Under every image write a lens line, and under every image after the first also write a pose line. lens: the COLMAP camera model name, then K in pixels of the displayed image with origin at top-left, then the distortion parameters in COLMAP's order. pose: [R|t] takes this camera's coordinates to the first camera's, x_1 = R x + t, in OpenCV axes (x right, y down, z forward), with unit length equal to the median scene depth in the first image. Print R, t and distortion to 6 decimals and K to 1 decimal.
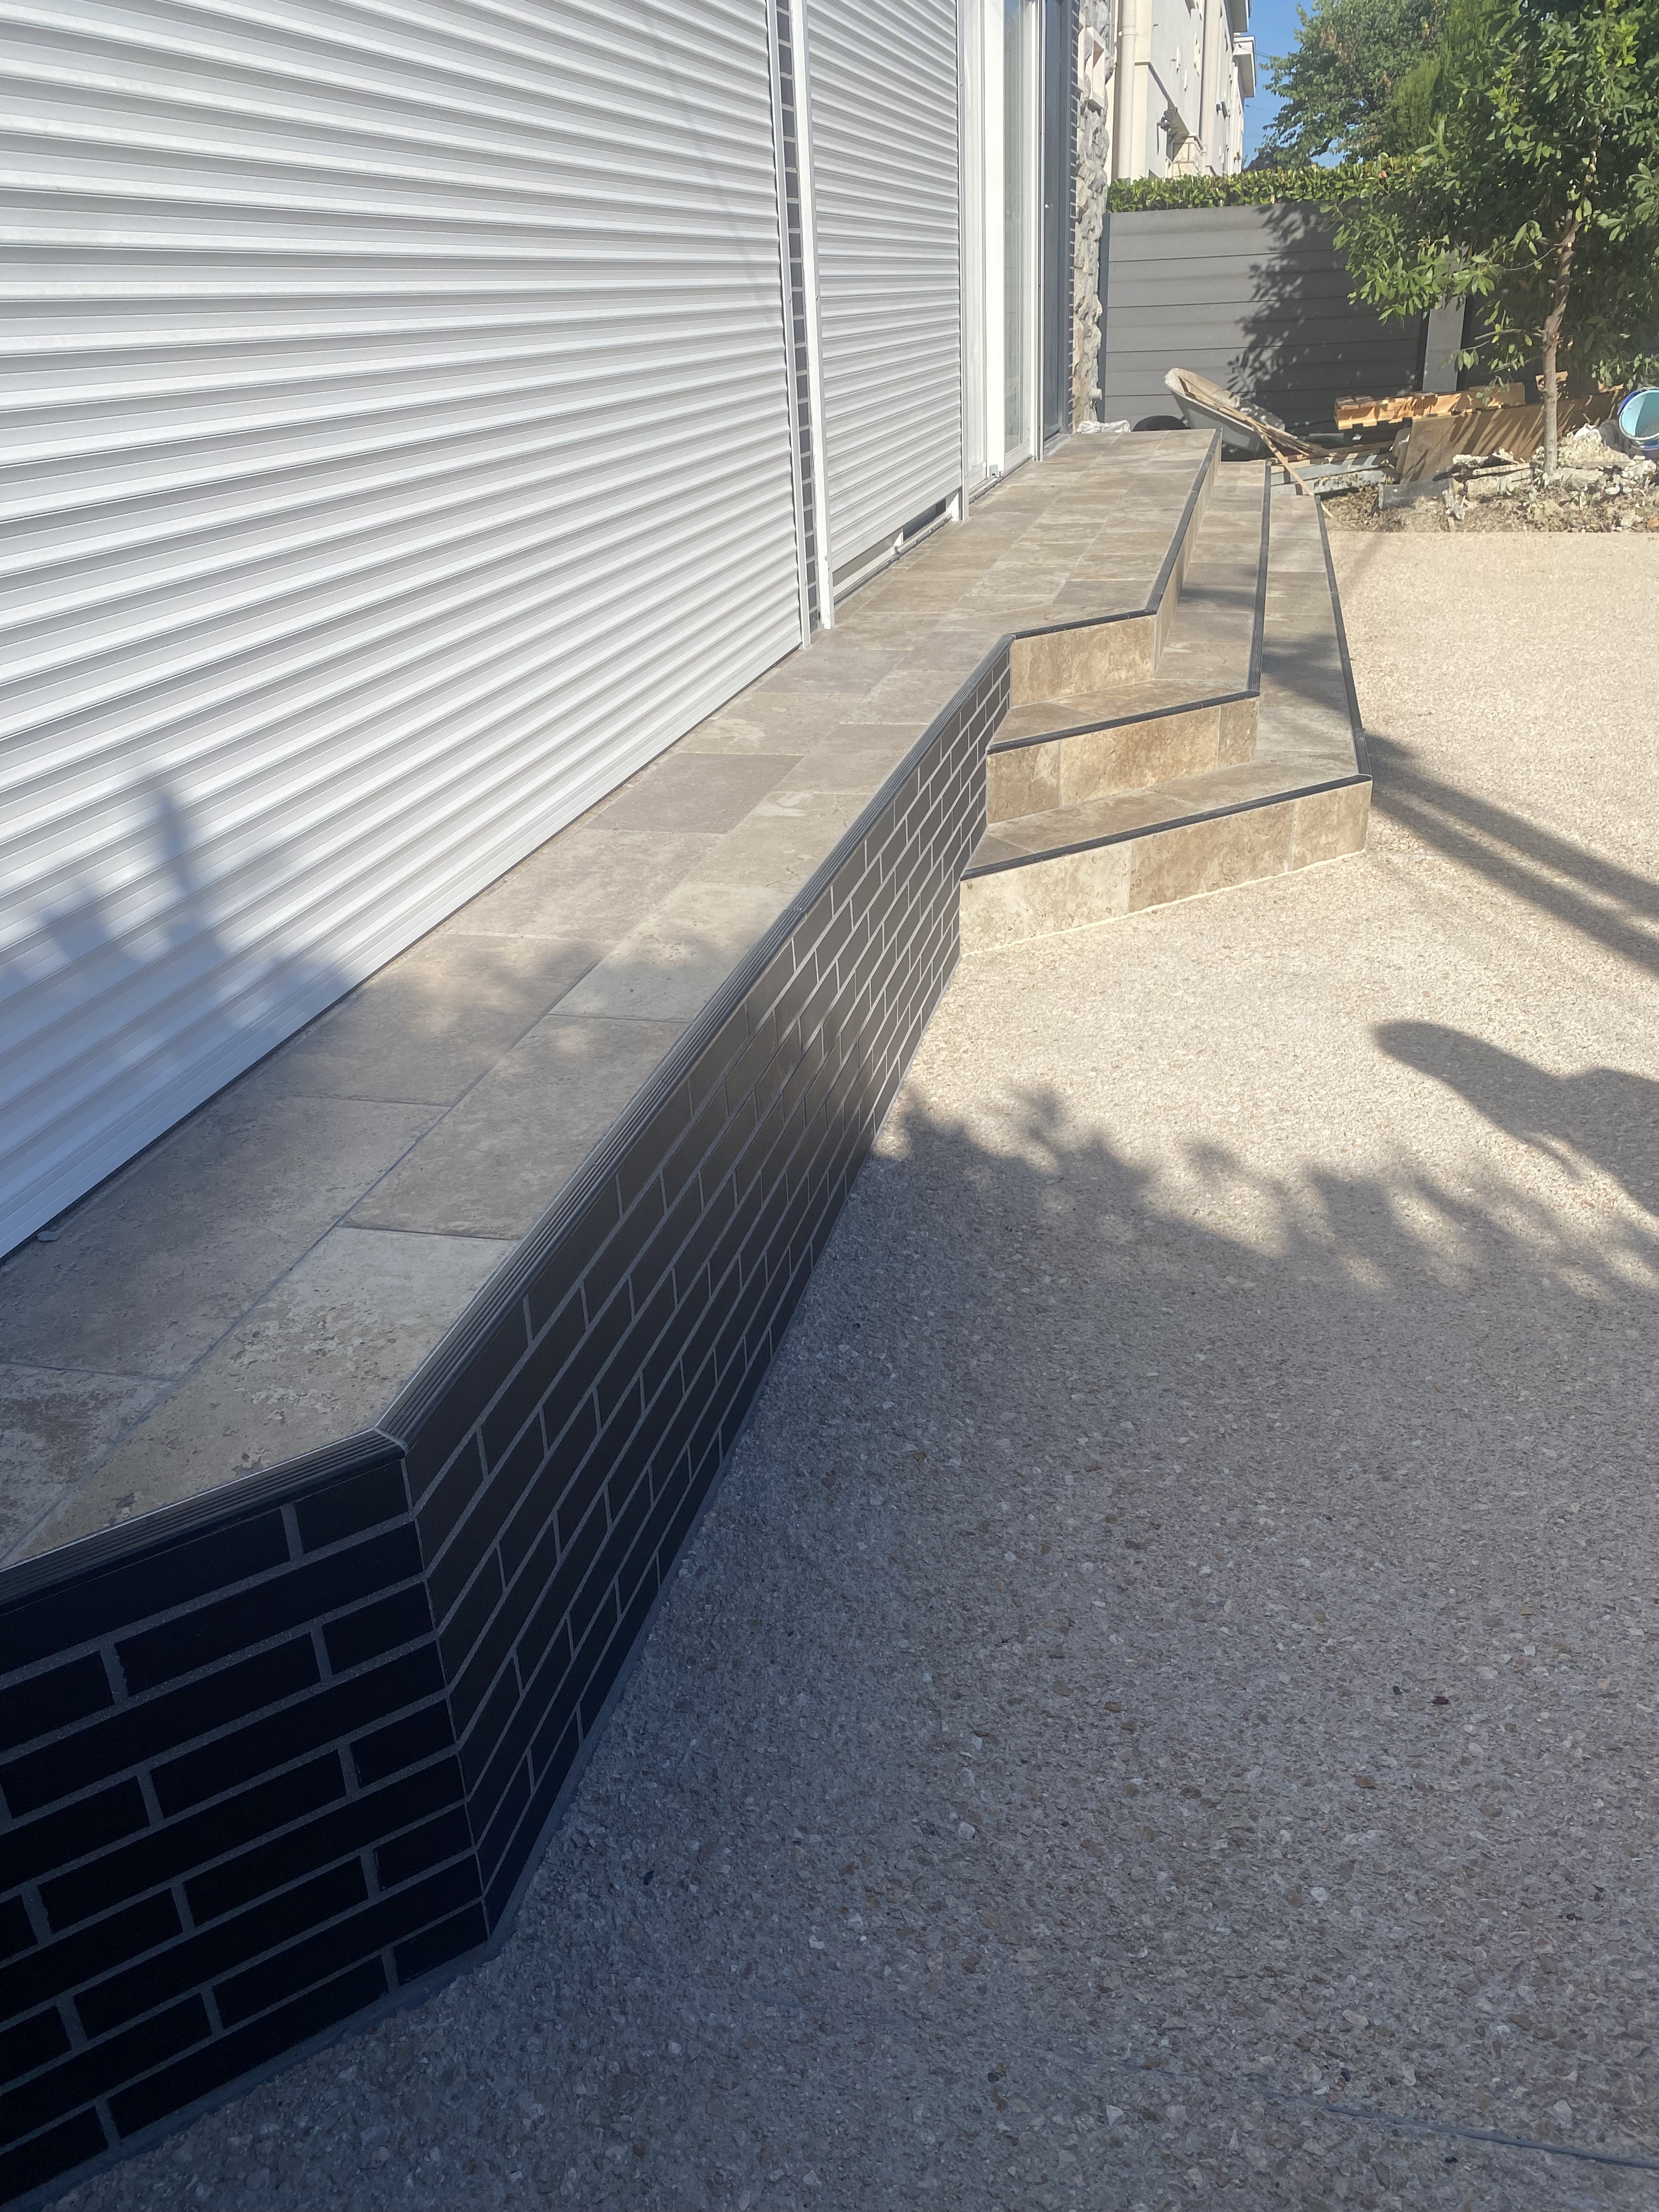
lens RADIAL K [[1670.3, 0, 846.7], [0, 1670.3, 1099.4], [0, 0, 1]] dist [0.009558, -0.009537]
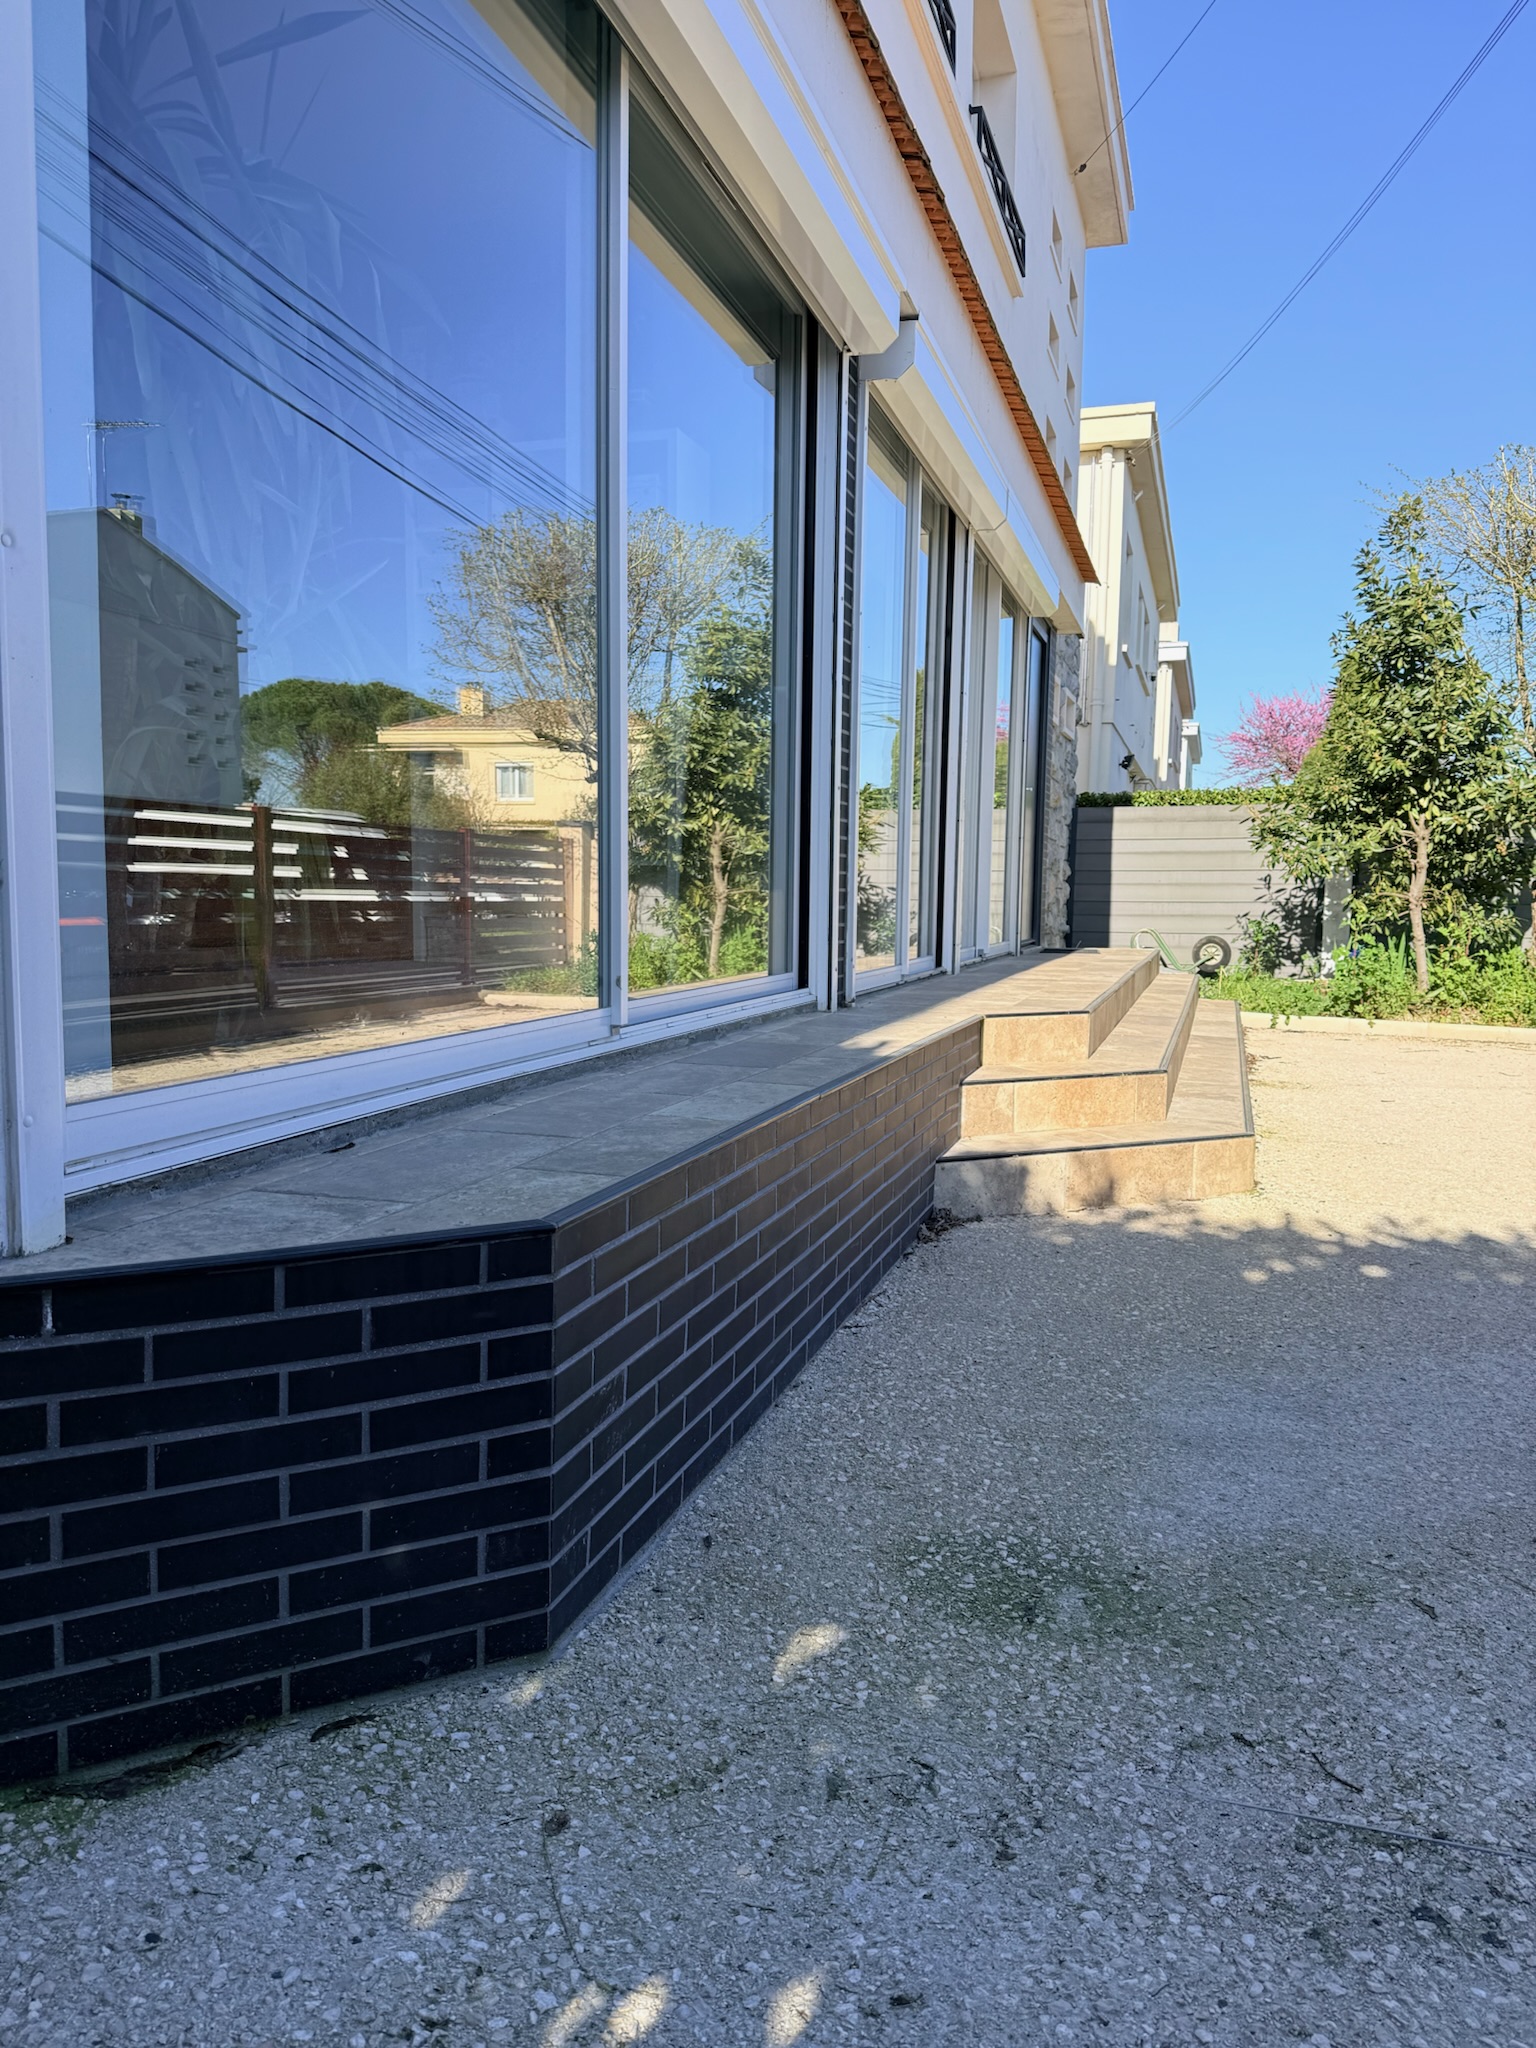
lens RADIAL K [[1436.3, 0, 753.8], [0, 1436.3, 1024.0], [0, 0, 1]] dist [0.038532, 0.000611]
pose [[0.994757, 0.060181, -0.082691, 0.010802], [-0.085117, 0.935408, -0.343173, 0.156216], [0.056697, 0.348412, 0.935625, -0.119859]]
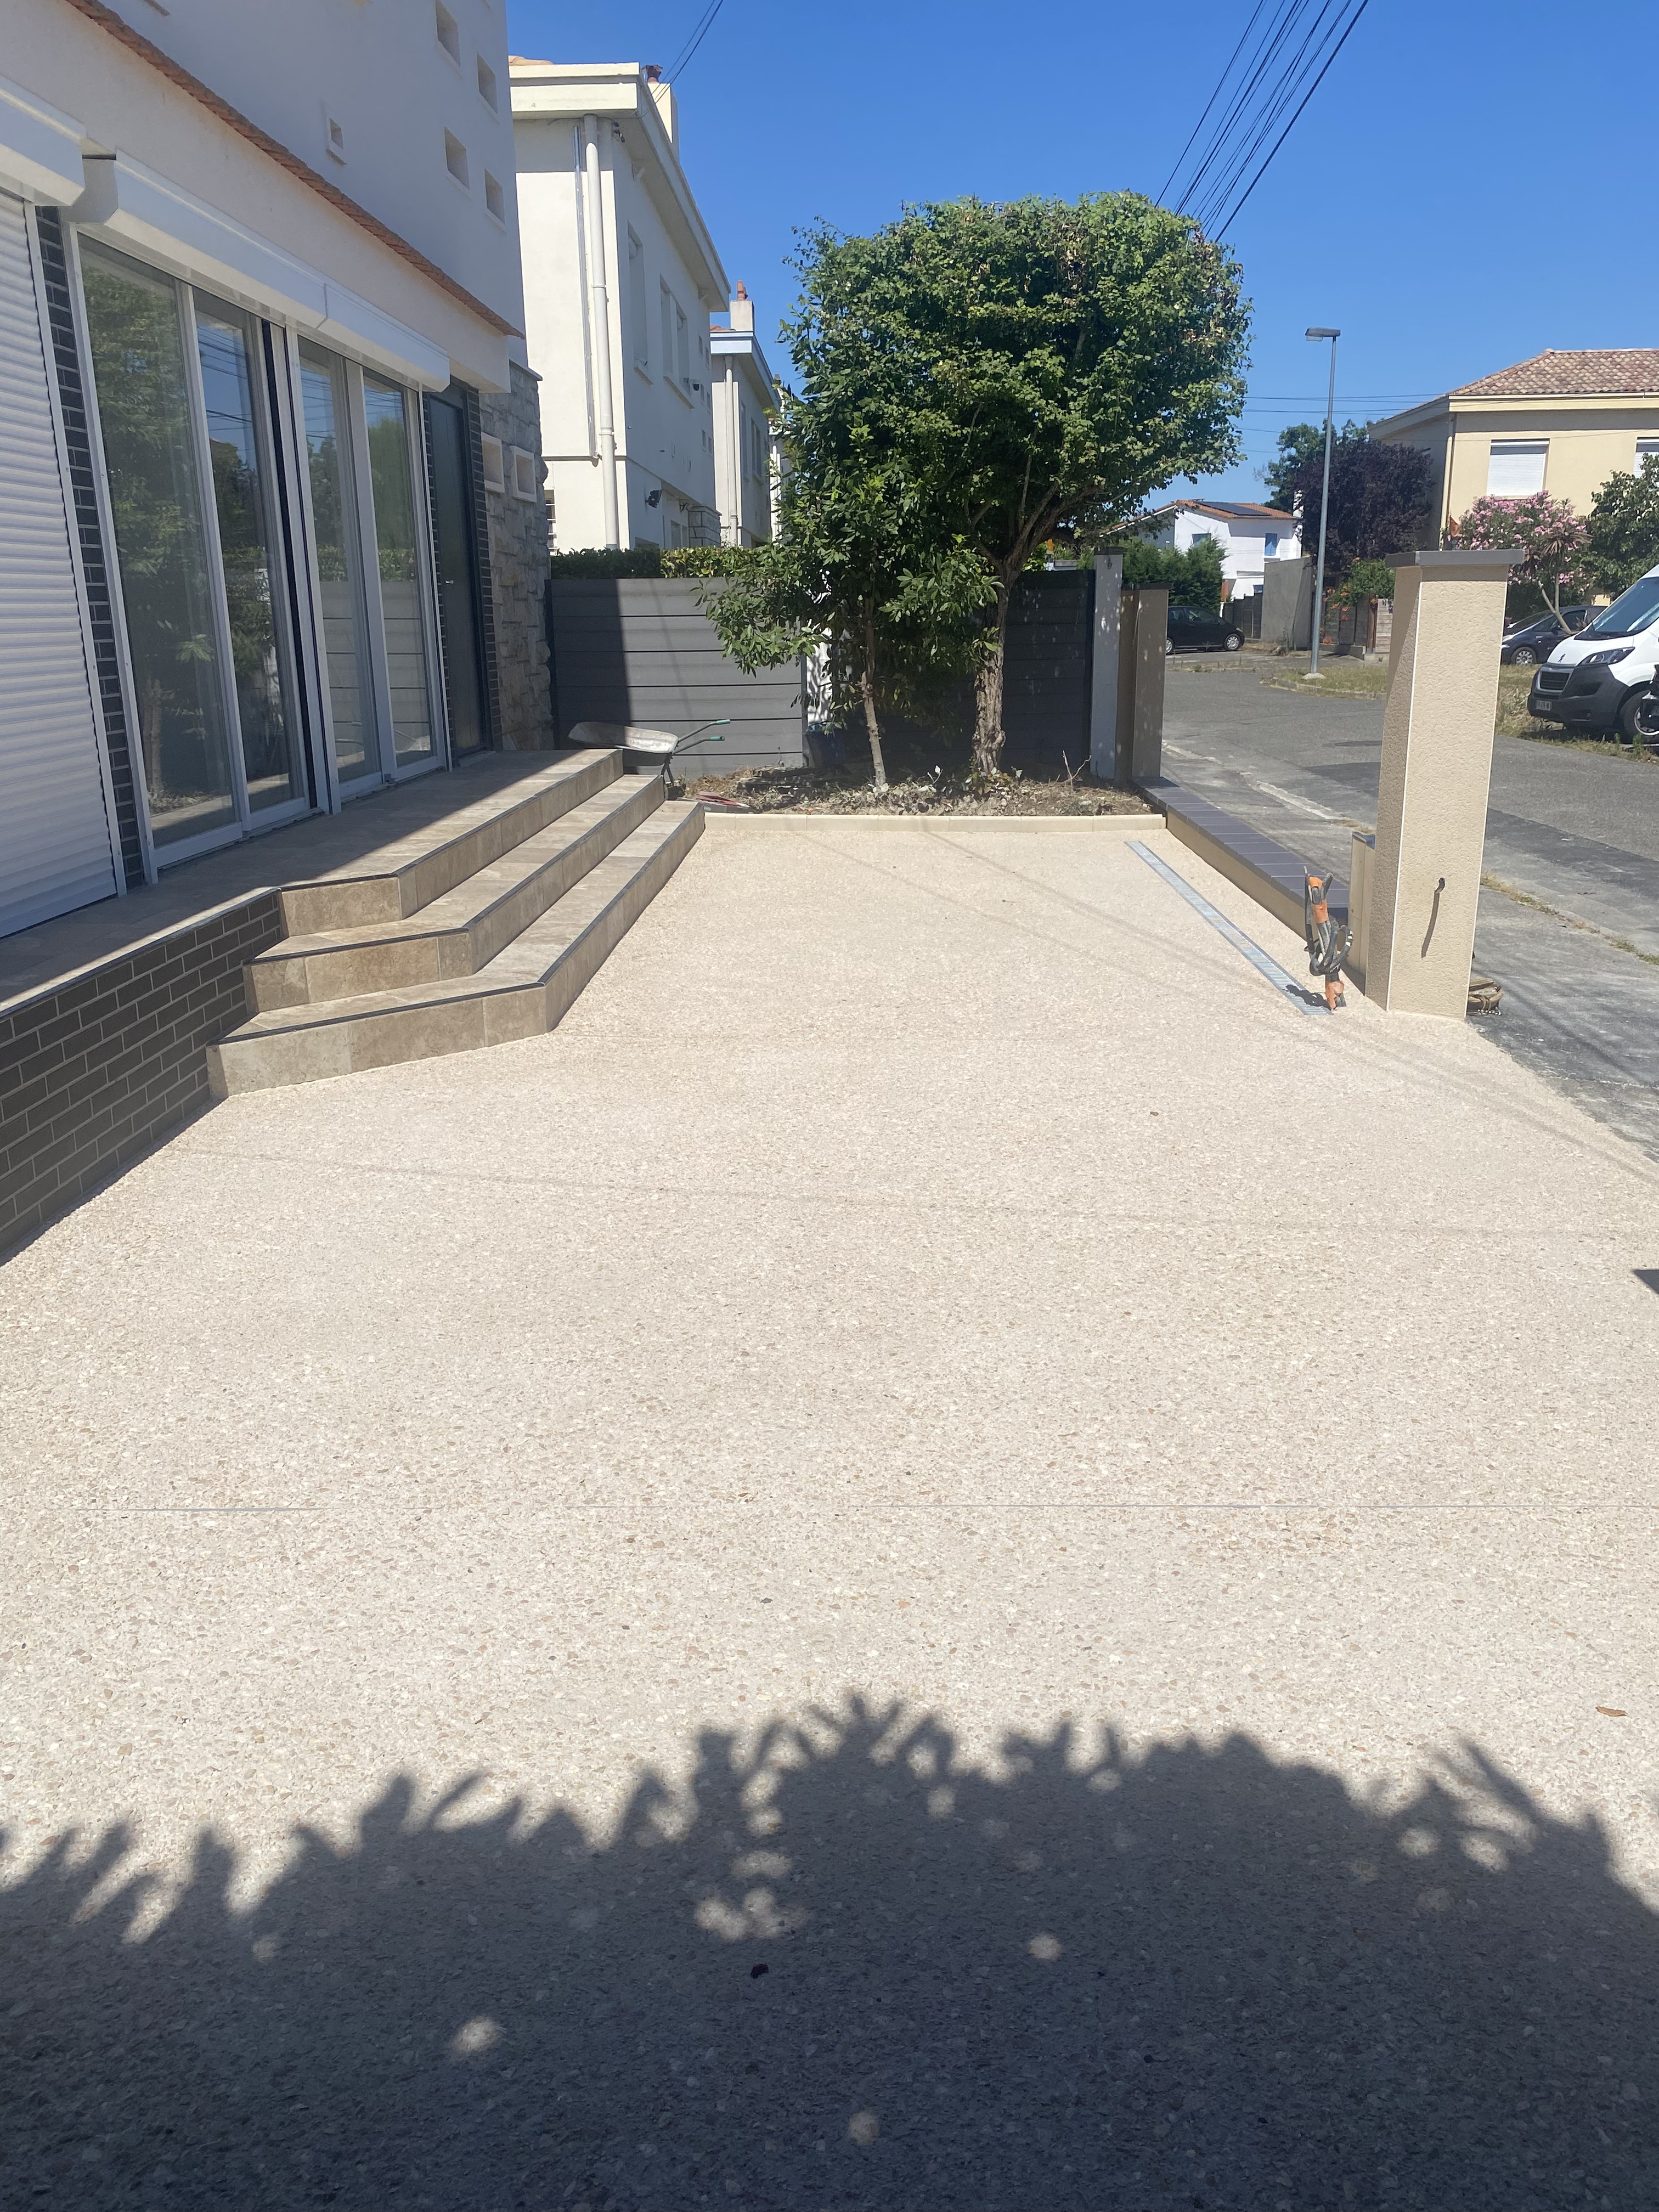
lens RADIAL K [[1670.3, 0, 839.5], [0, 1670.3, 1122.4], [0, 0, 1]] dist [0.009558, -0.009537]
pose [[0.977491, -0.028578, 0.209033, 0.269249], [0.060857, 0.986863, -0.149661, 0.167757], [-0.202009, 0.159014, 0.966389, -0.459777]]
